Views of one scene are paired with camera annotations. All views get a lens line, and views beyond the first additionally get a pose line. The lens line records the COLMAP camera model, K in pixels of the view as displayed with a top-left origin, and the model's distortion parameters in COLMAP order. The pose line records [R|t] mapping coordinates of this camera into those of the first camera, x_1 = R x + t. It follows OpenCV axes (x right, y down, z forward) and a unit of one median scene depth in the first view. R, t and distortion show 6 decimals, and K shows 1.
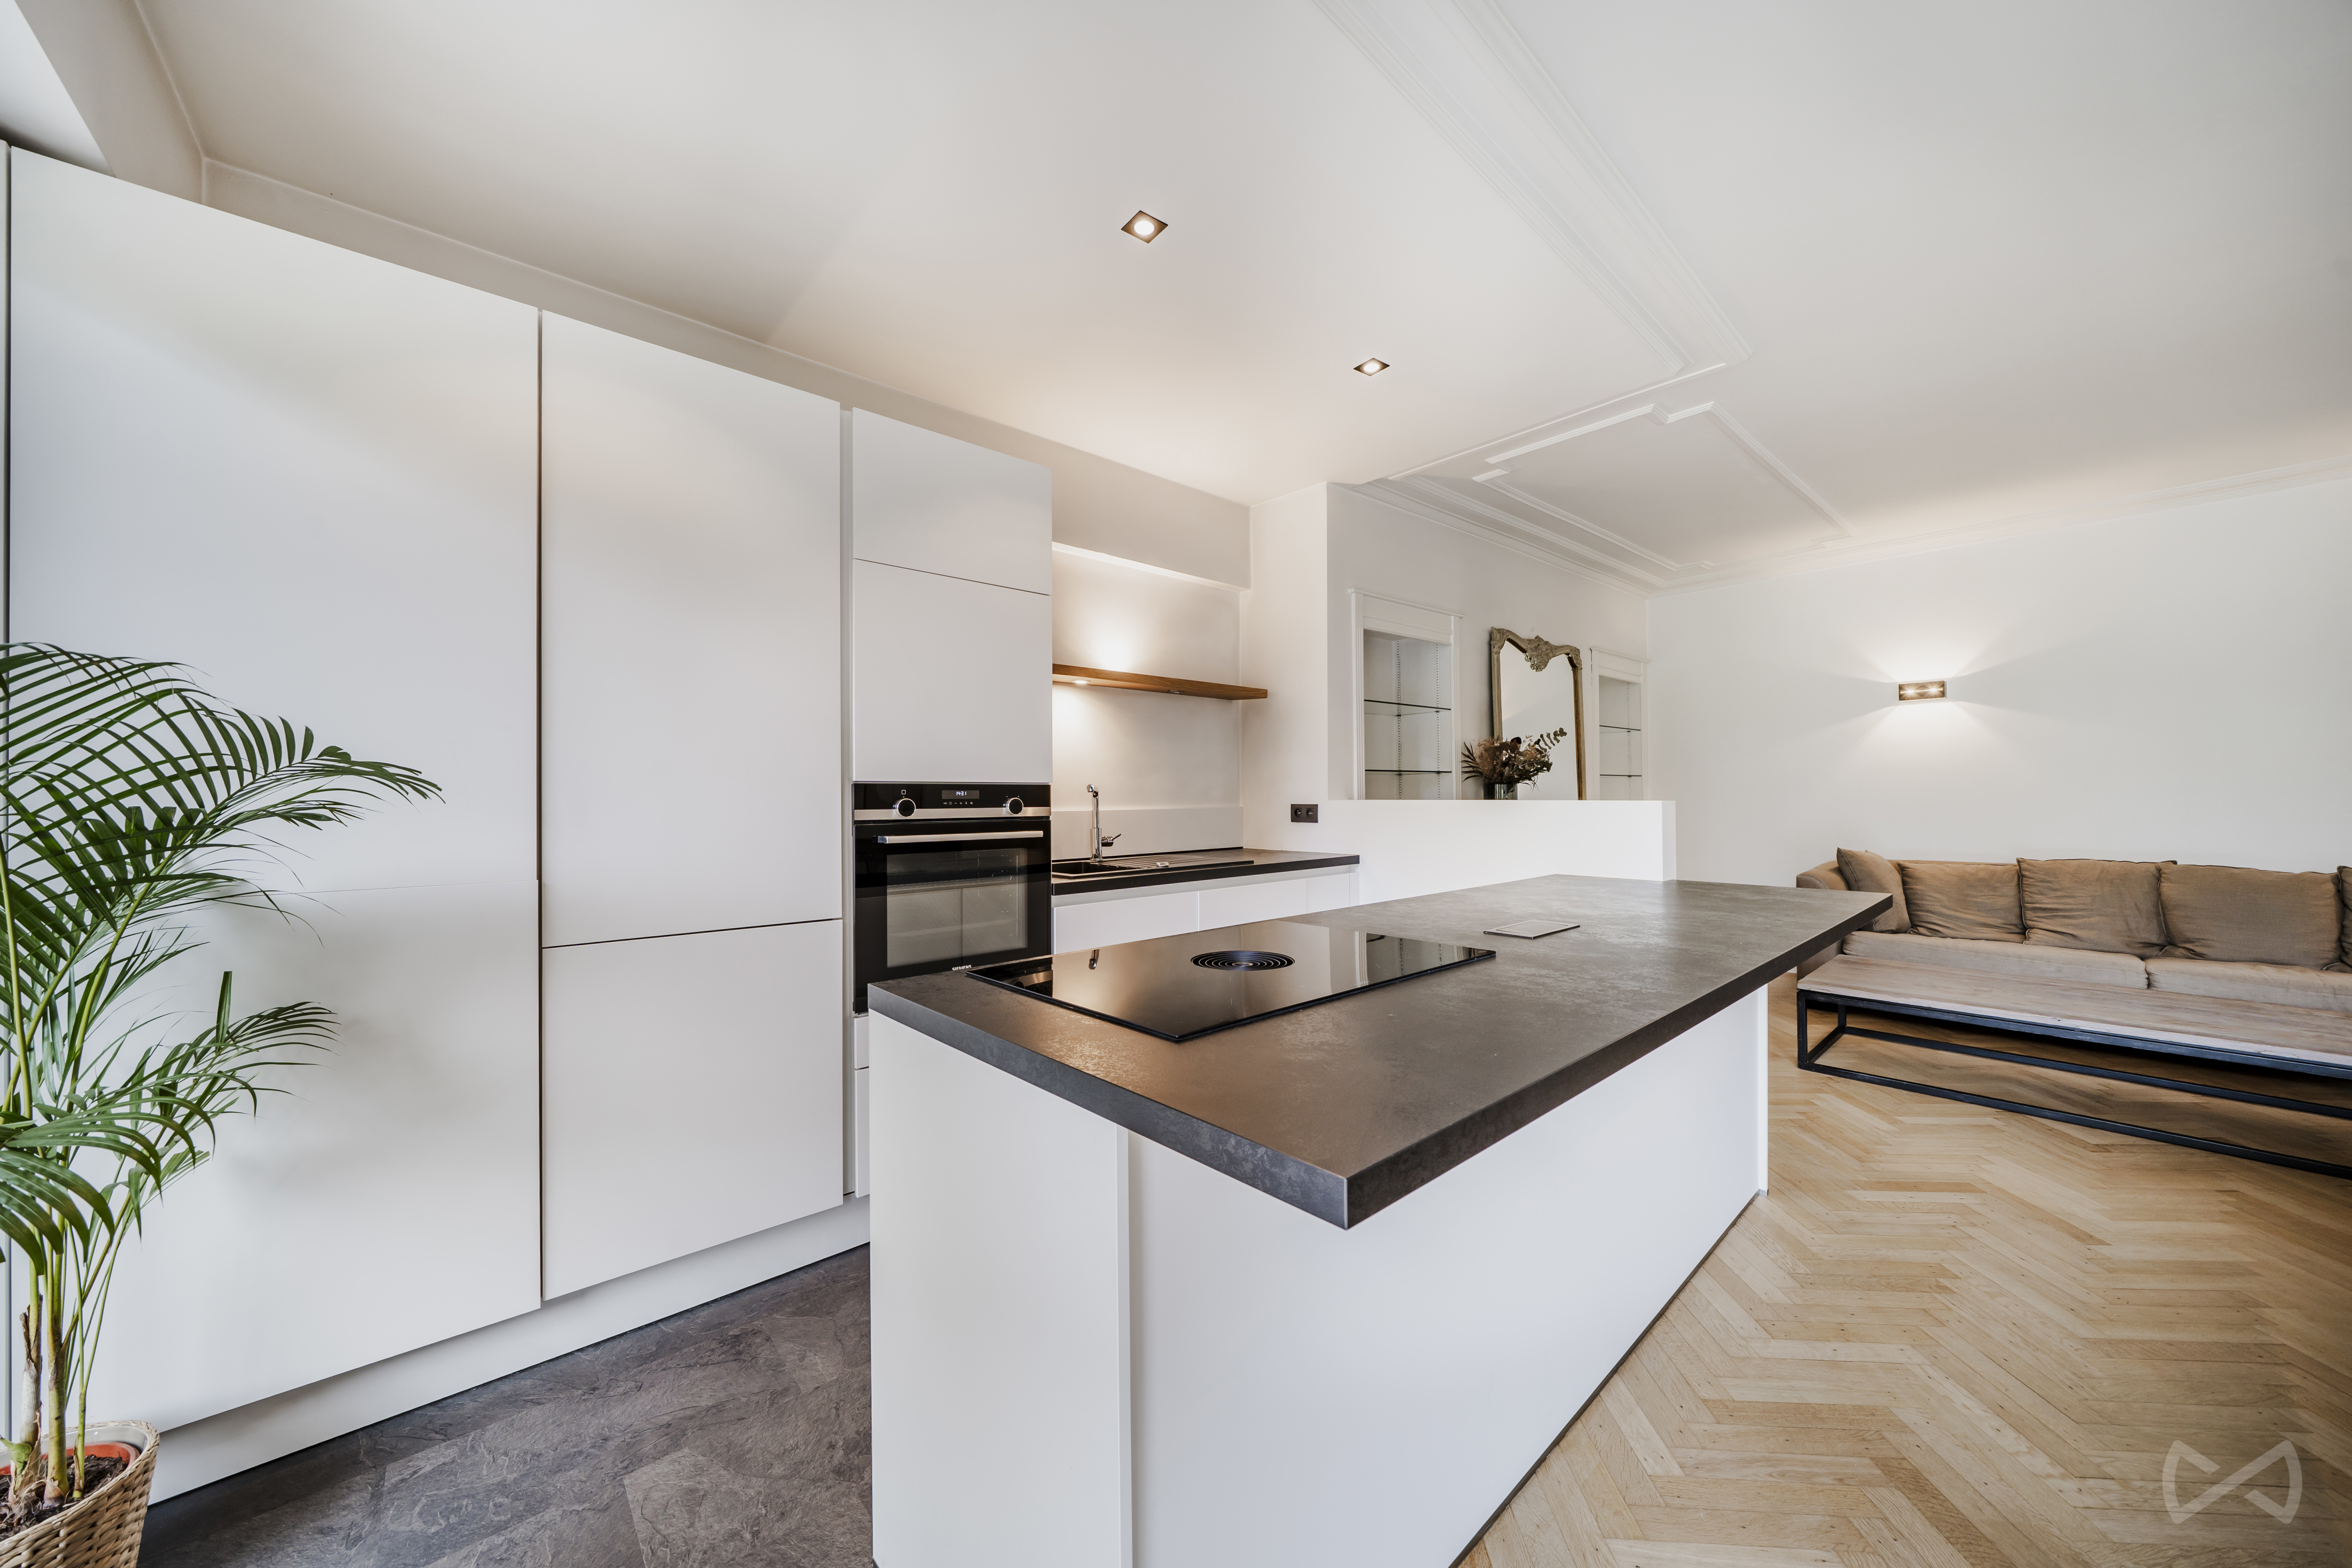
lens RADIAL K [[816.2, 0, 1228.2], [0, 816.2, 793.5], [0, 0, 1]] dist [0.001522, -0.000500]
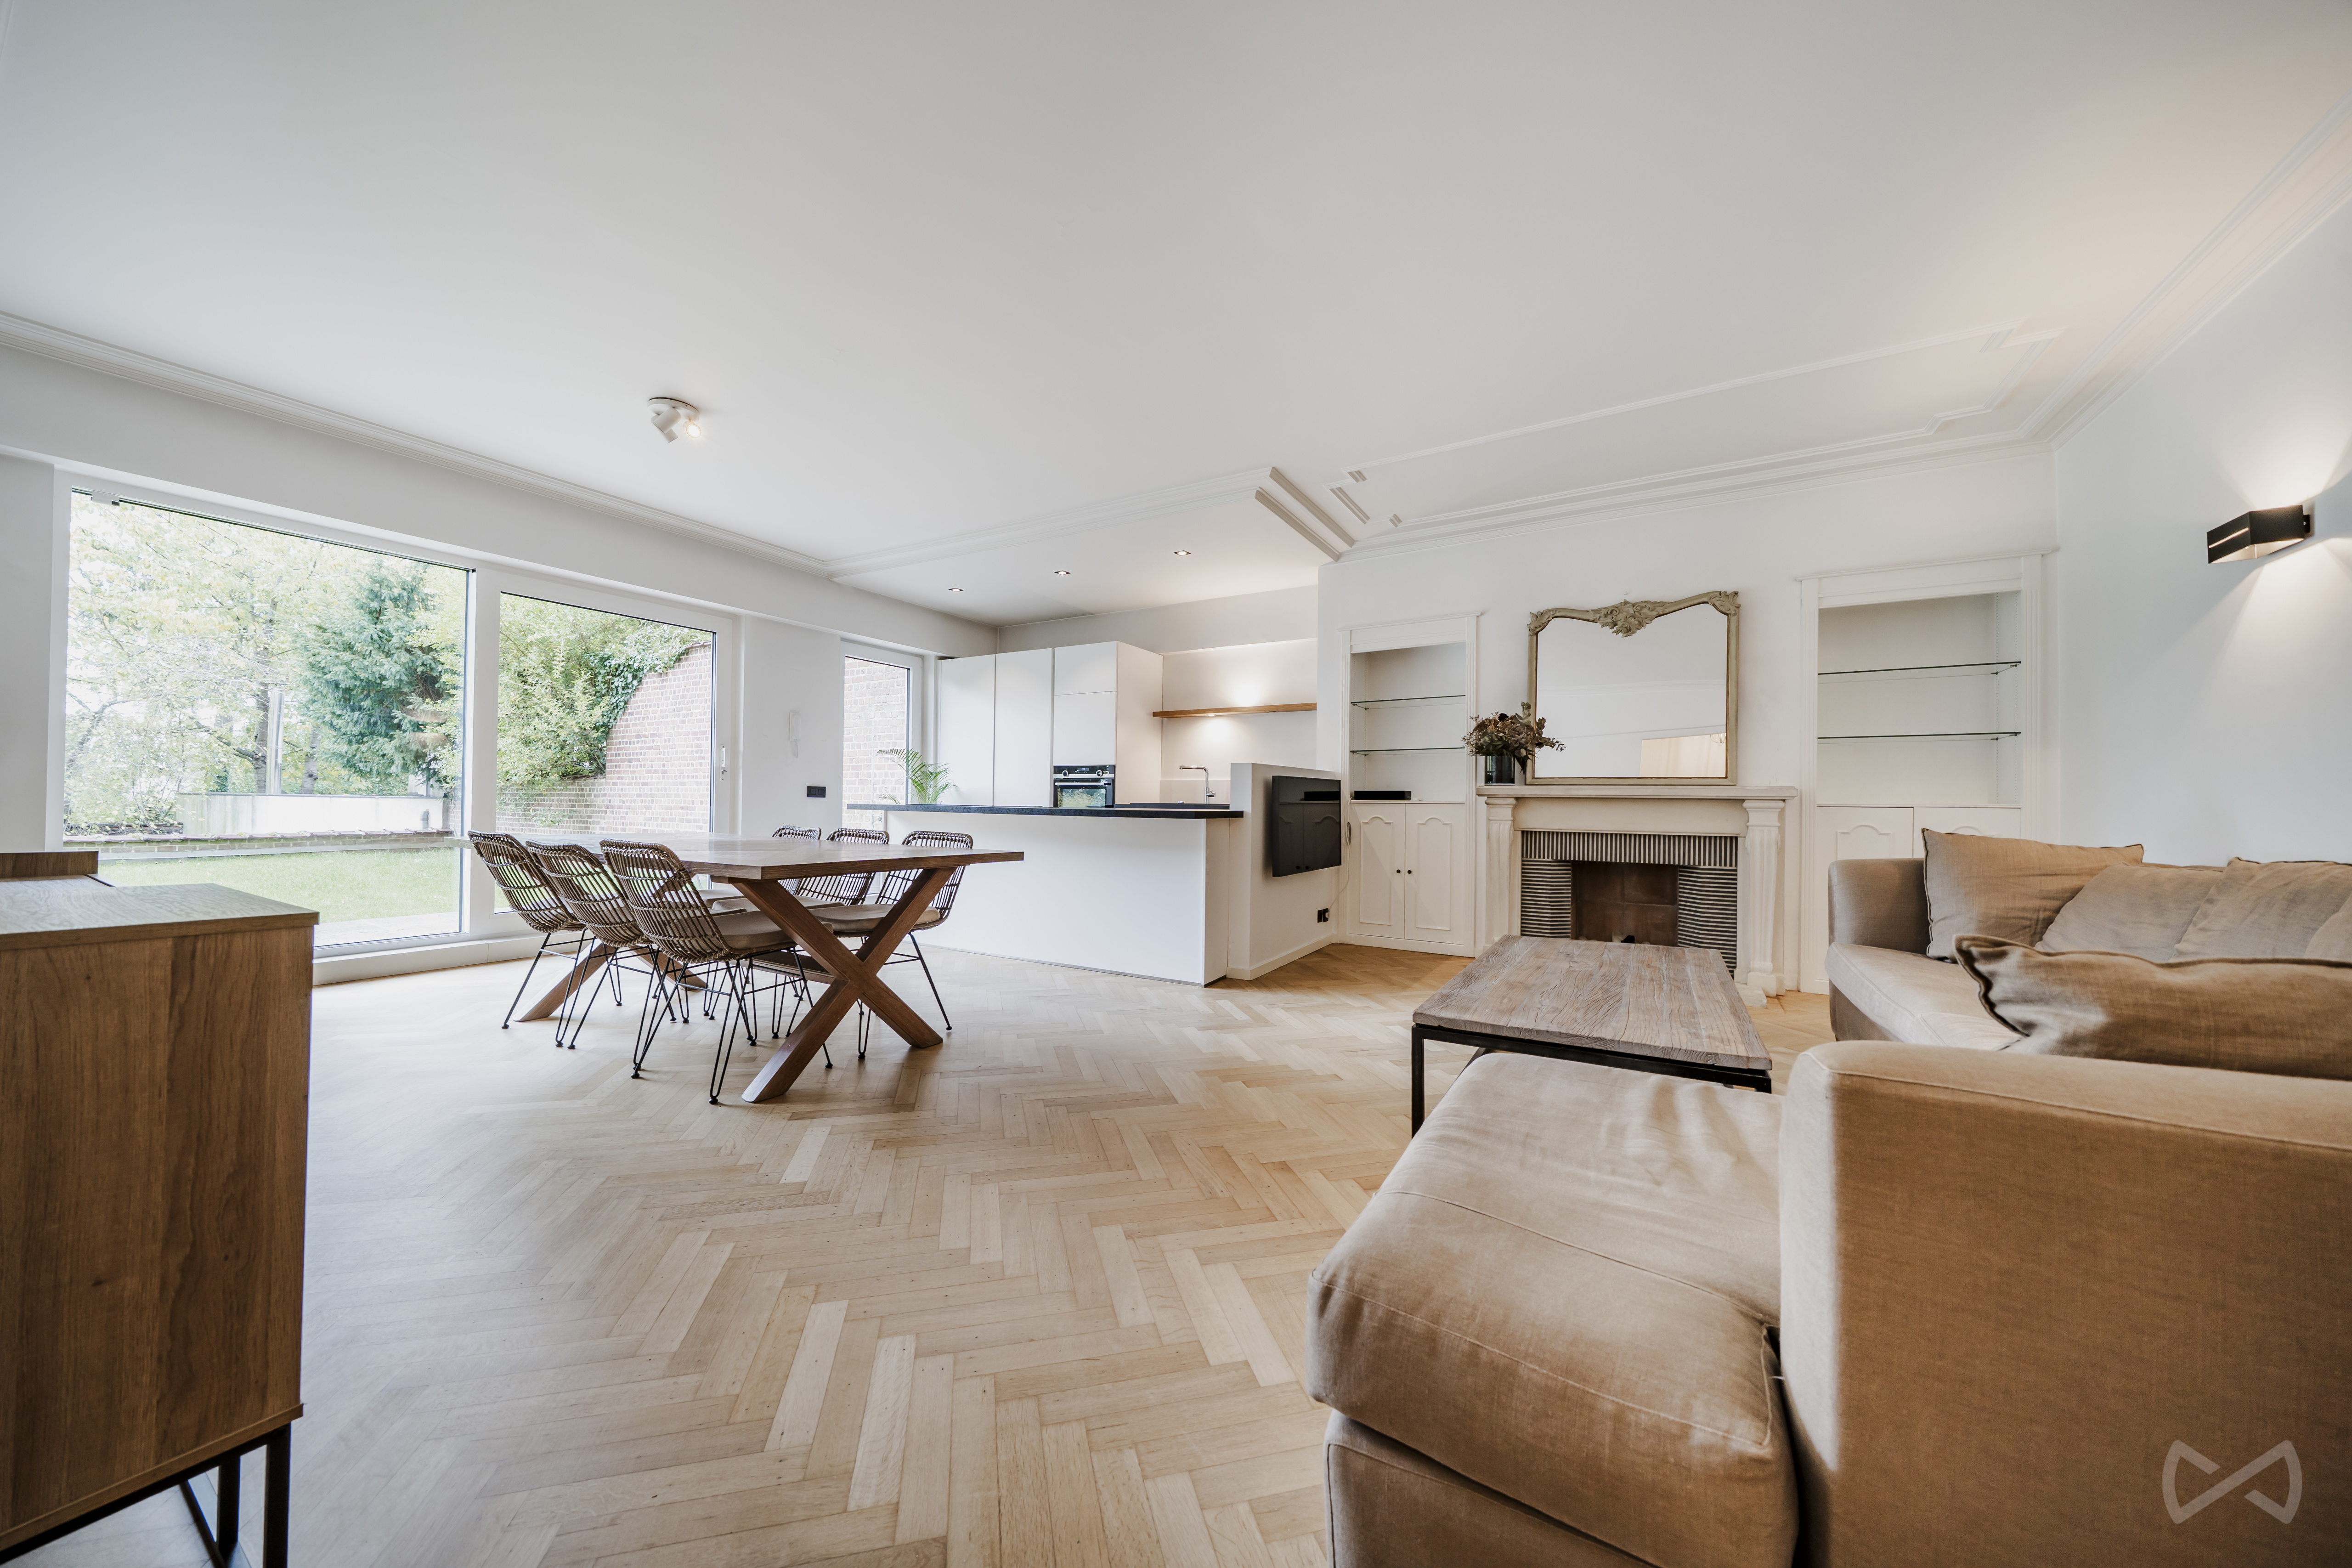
lens RADIAL K [[816.2, 0, 1171.0], [0, 816.2, 795.9], [0, 0, 1]] dist [0.001522, -0.000500]
pose [[0.297389, 0.001260, -0.954756, 2.591684], [-0.011773, 0.999928, -0.002347, 0.102966], [0.954684, 0.011939, 0.297382, 0.480516]]
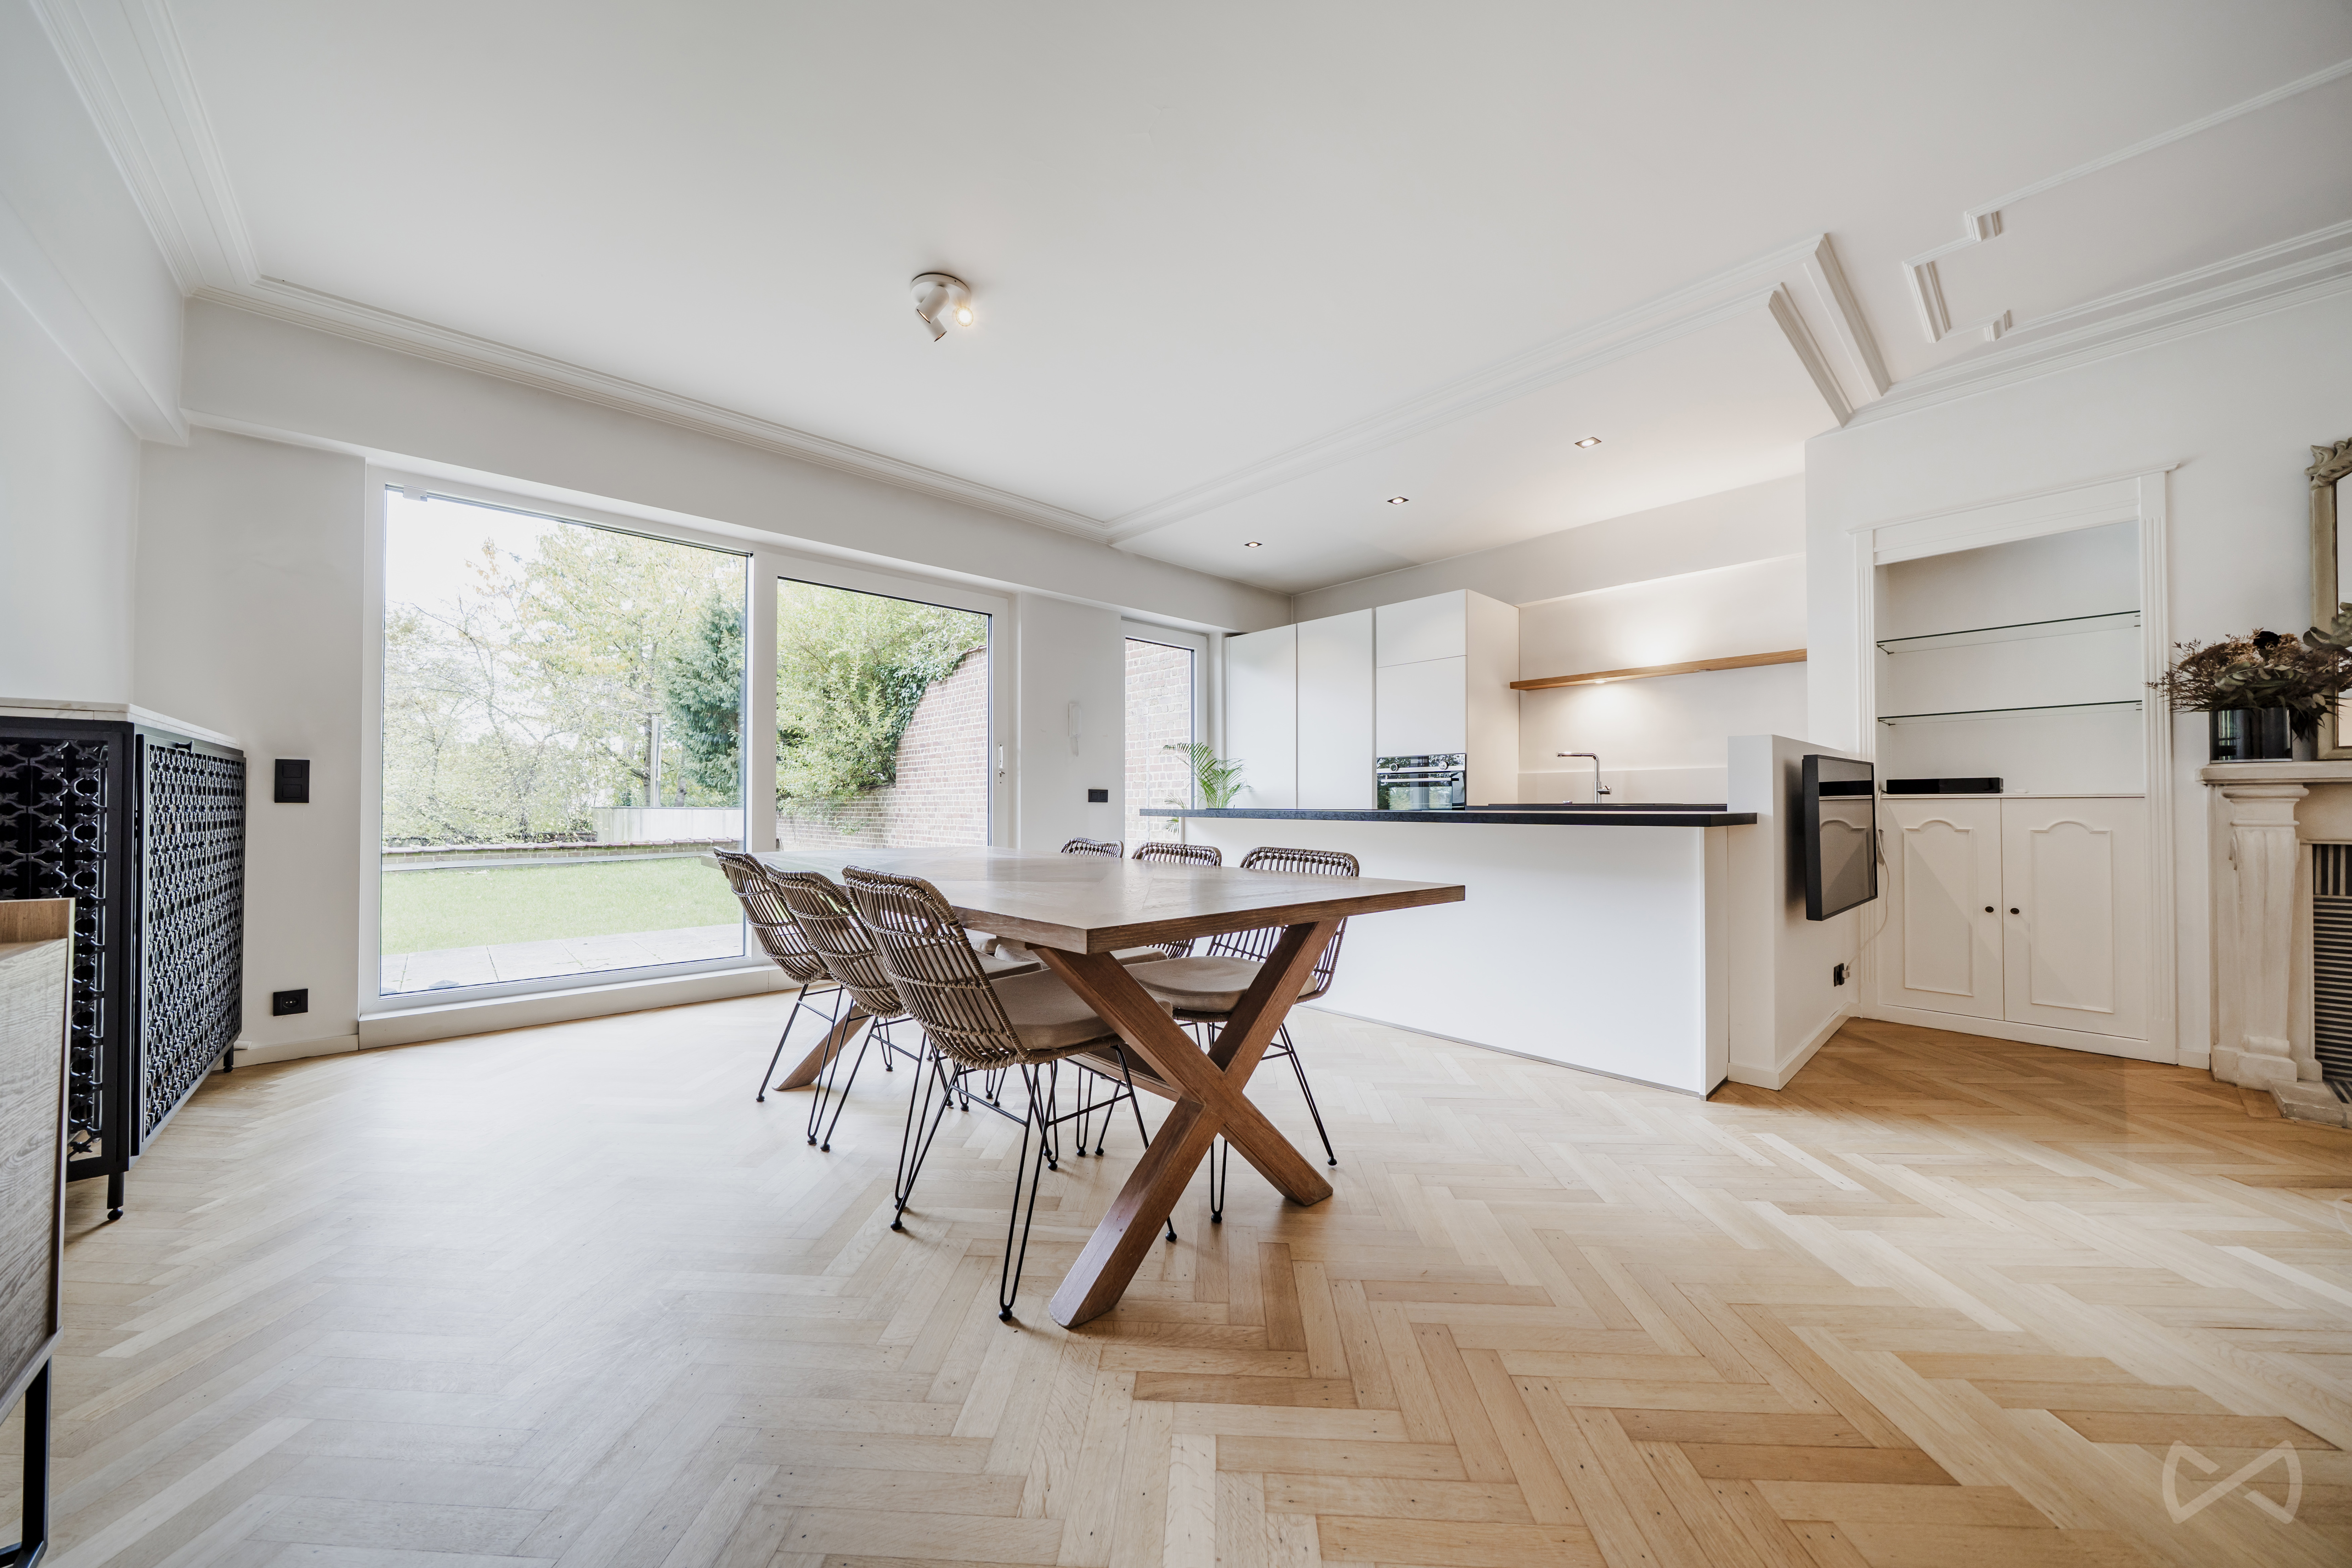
lens RADIAL K [[816.2, 0, 1161.8], [0, 816.2, 795.8], [0, 0, 1]] dist [0.001522, -0.000500]
pose [[0.001143, -0.006086, -0.999981, 1.956217], [0.002553, 0.999978, -0.006083, 0.112123], [0.999996, -0.002546, 0.001159, 0.336182]]
